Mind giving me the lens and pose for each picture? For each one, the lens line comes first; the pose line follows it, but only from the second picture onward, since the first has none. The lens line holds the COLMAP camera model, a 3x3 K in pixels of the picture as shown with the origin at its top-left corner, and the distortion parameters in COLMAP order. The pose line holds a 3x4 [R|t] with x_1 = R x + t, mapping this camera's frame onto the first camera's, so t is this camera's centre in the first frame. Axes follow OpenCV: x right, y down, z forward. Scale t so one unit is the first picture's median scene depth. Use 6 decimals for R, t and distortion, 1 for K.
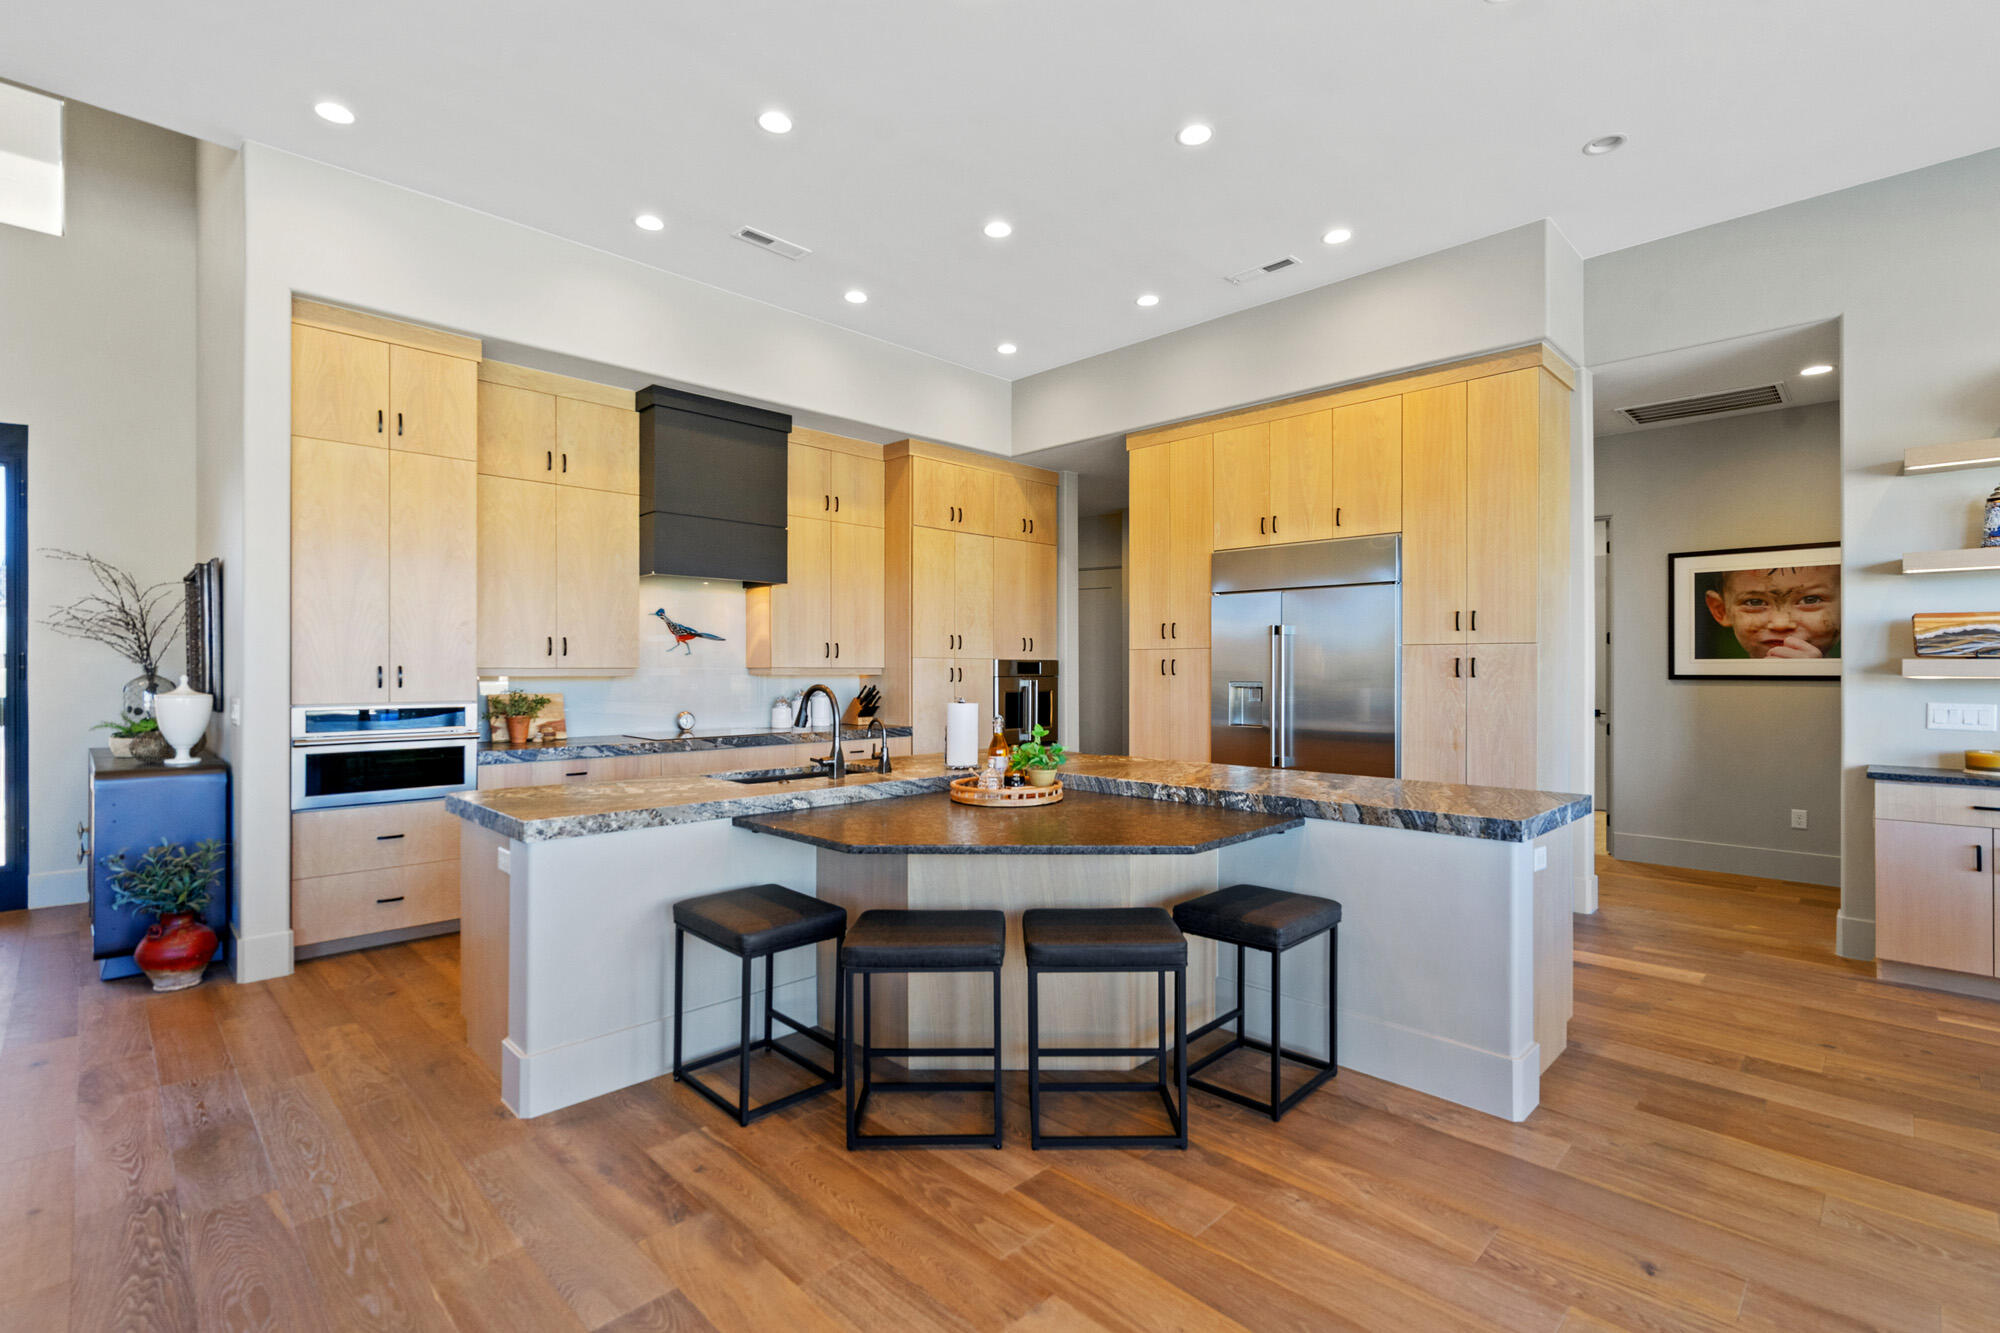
lens RADIAL K [[901.6, 0, 988.8], [0, 901.6, 668.7], [0, 0, 1]] dist [-0.006506, -0.000555]
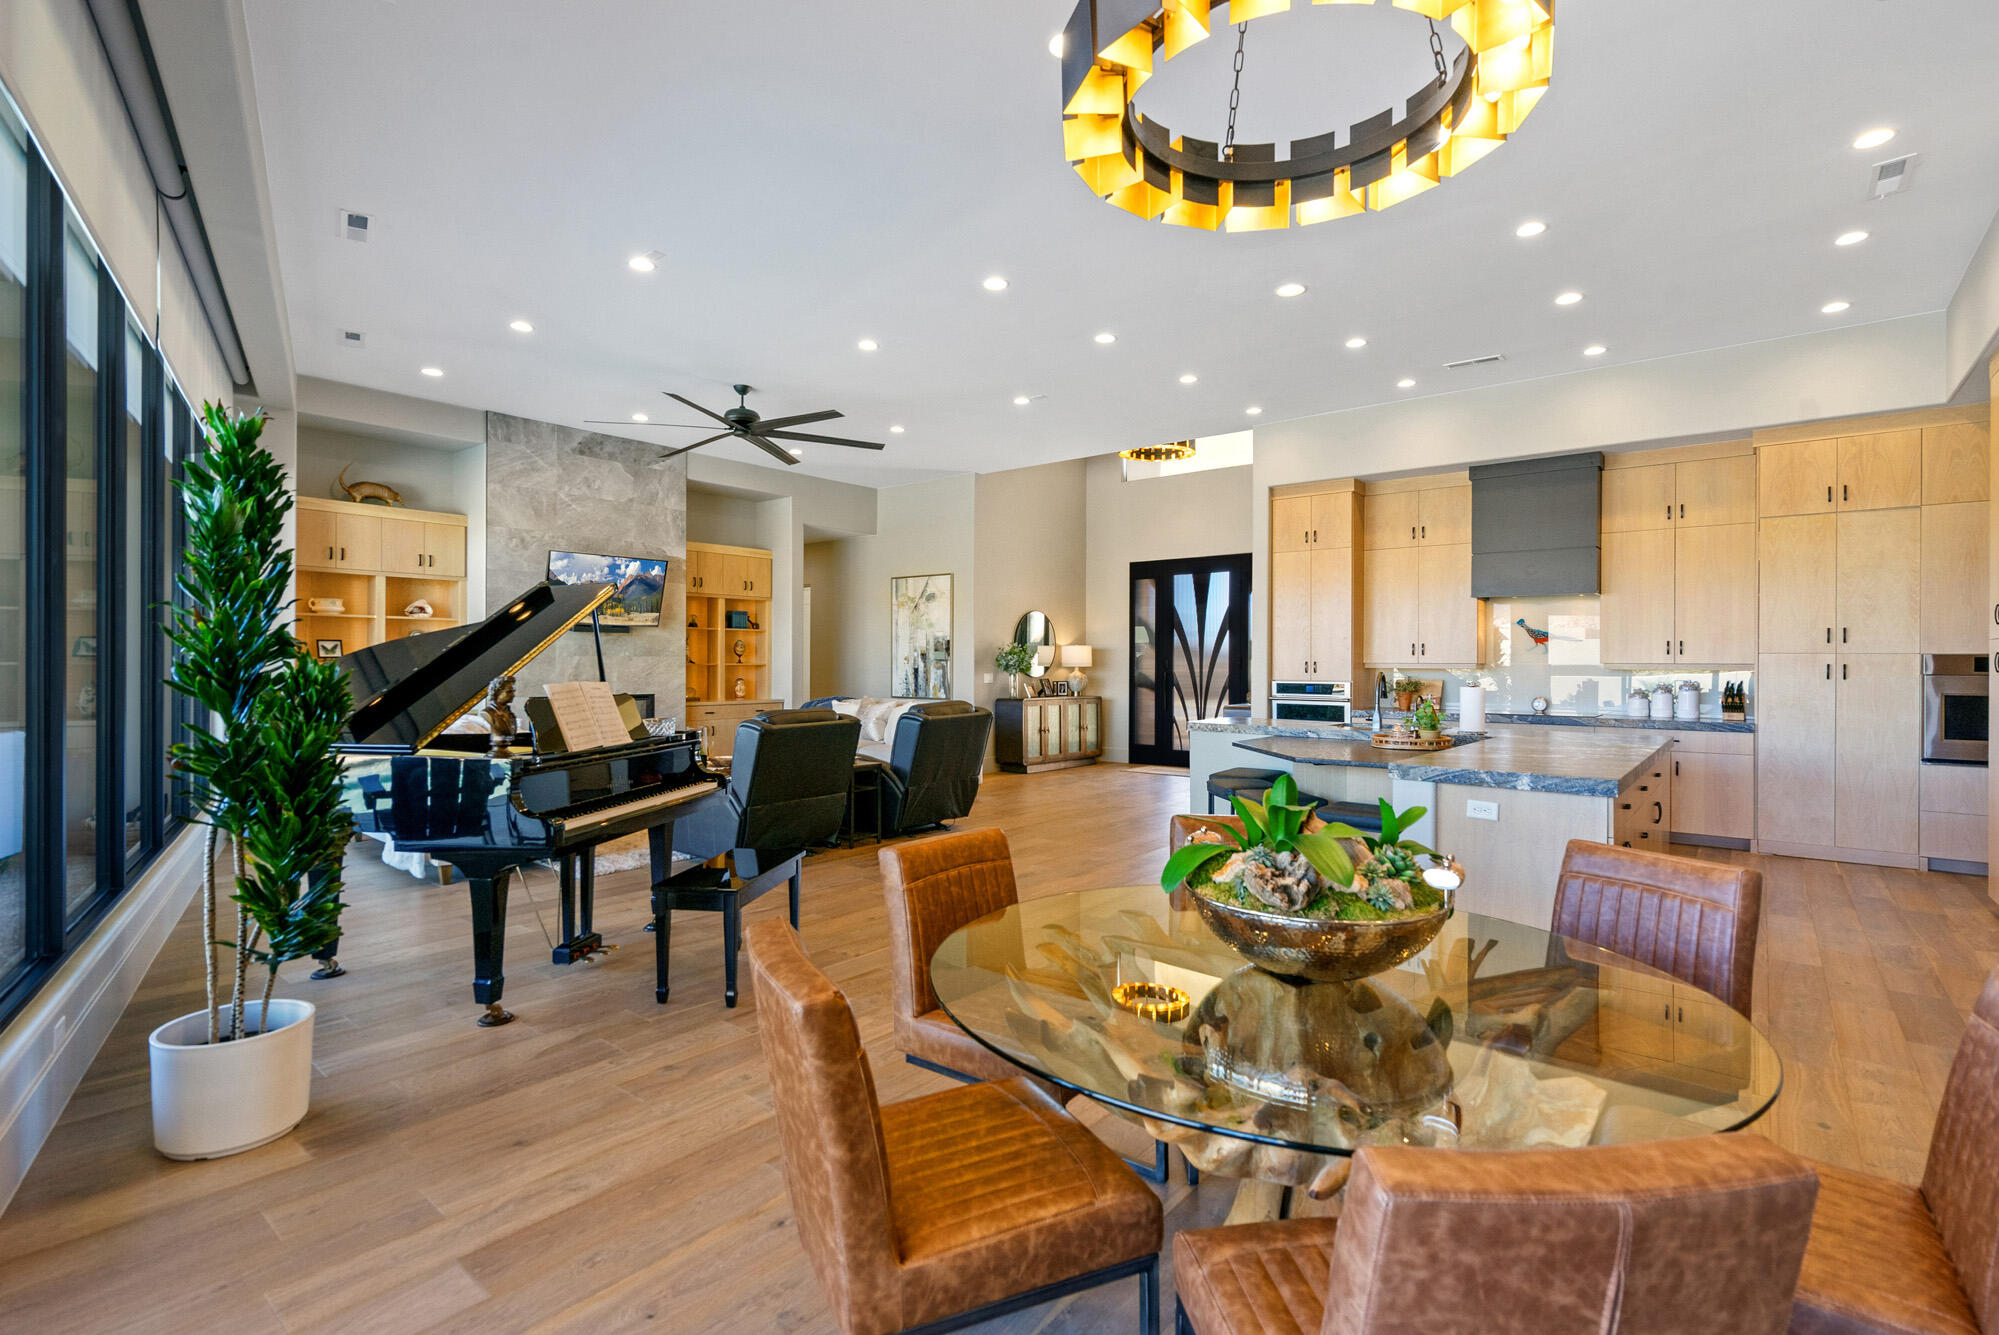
lens RADIAL K [[935.8, 0, 1006.8], [0, 935.8, 665.4], [0, 0, 1]] dist [-0.001108, 0.000826]
pose [[0.120810, 0.003906, -0.992668, 0.910730], [-0.004225, 0.999985, 0.003421, 0.000711], [0.992667, 0.003781, 0.120825, 0.074597]]
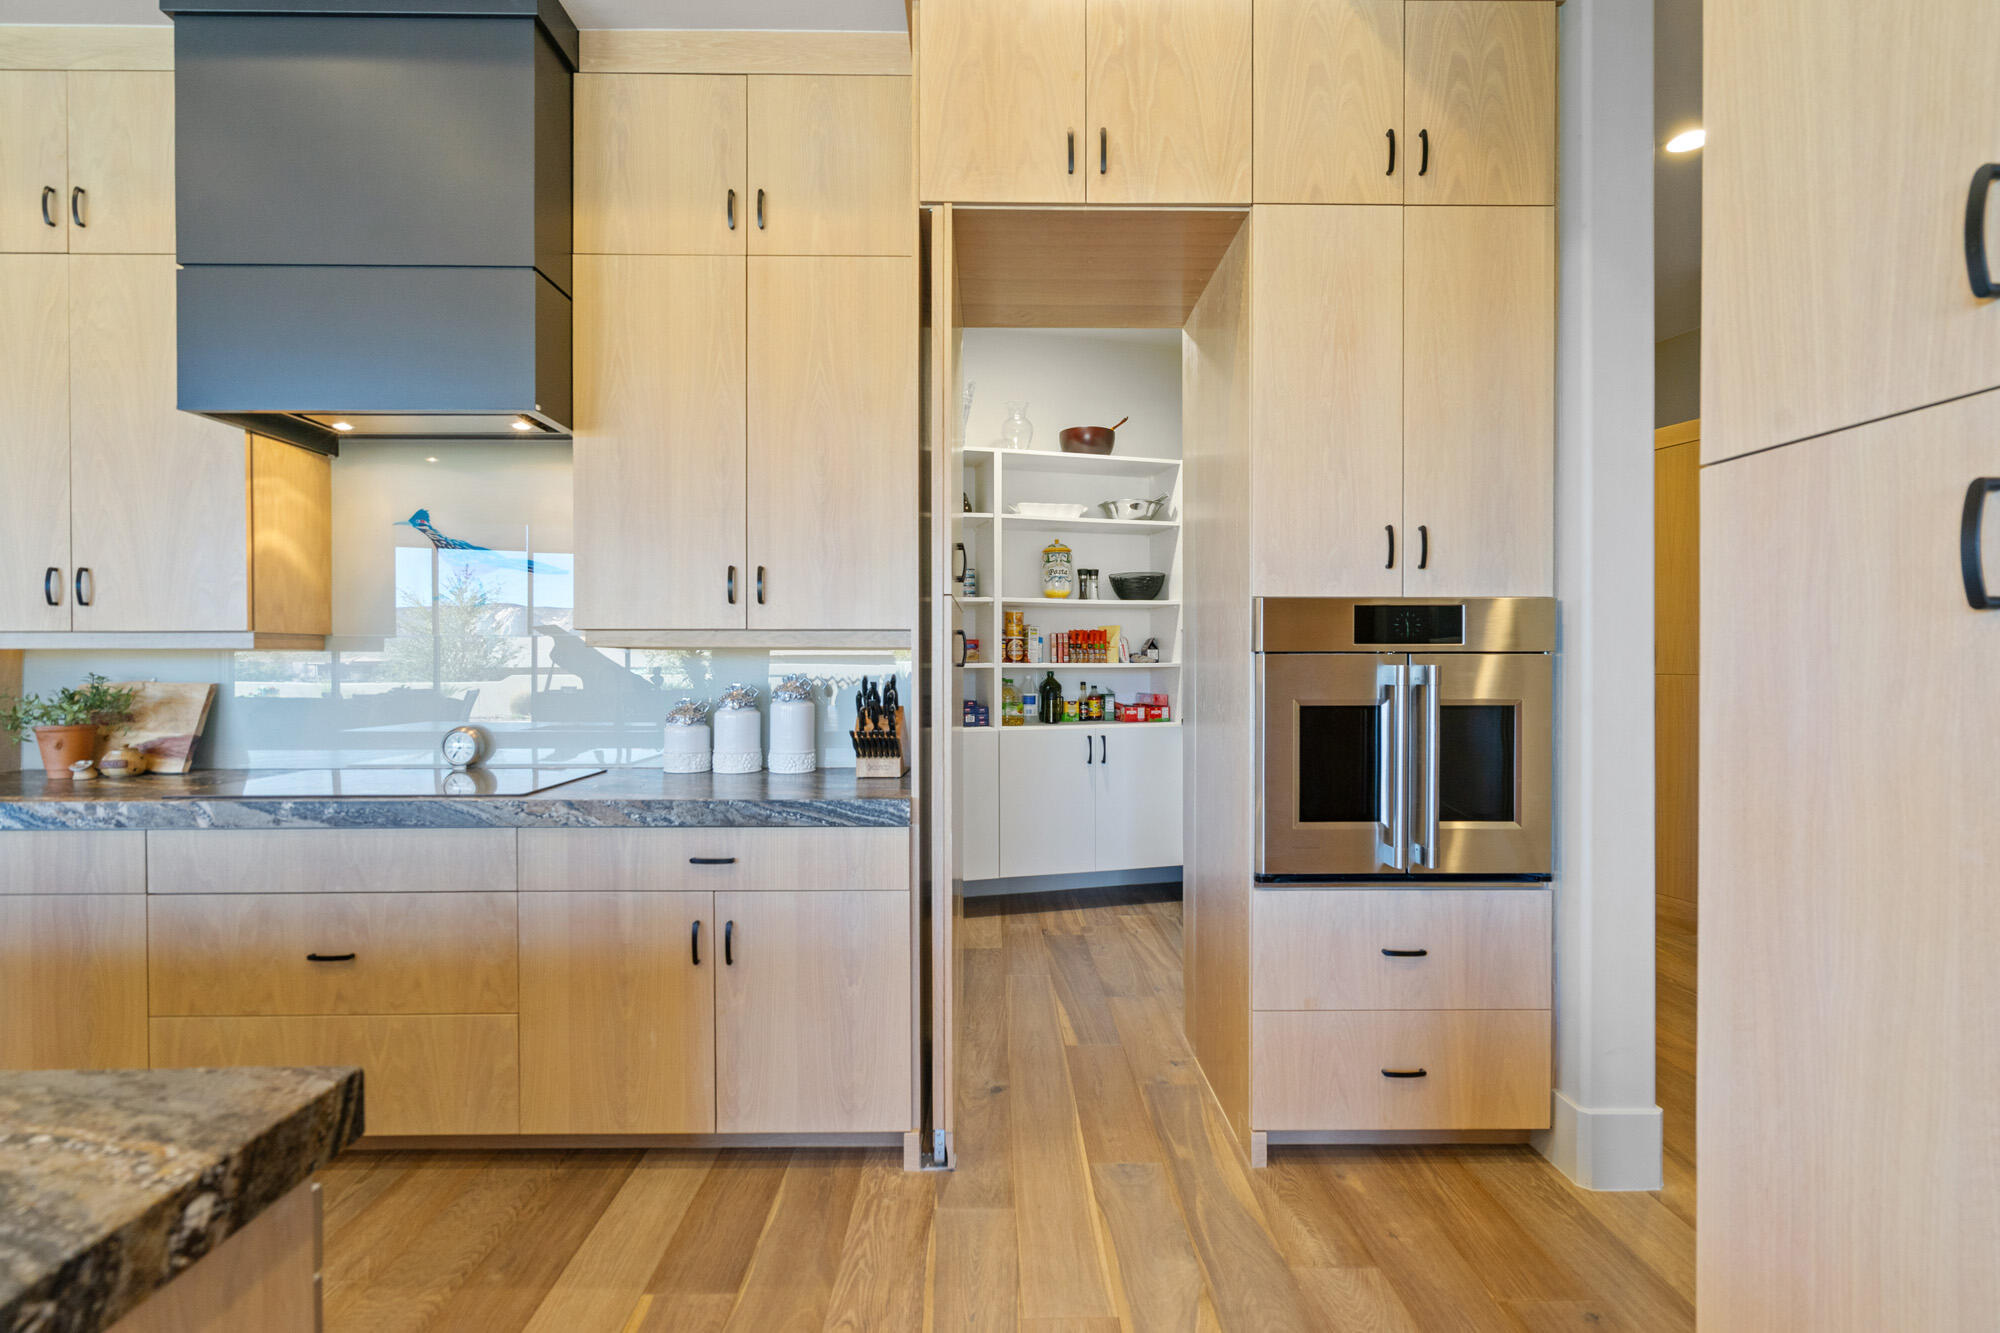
lens RADIAL K [[888.3, 0, 1000.0], [0, 888.3, 666.5], [0, 0, 1]] dist [-0.002245, -0.000206]
pose [[0.724100, 0.005717, -0.689671, 0.186076], [0.000809, 0.999958, 0.009138, 0.012703], [0.689694, -0.007175, 0.724065, 0.859644]]
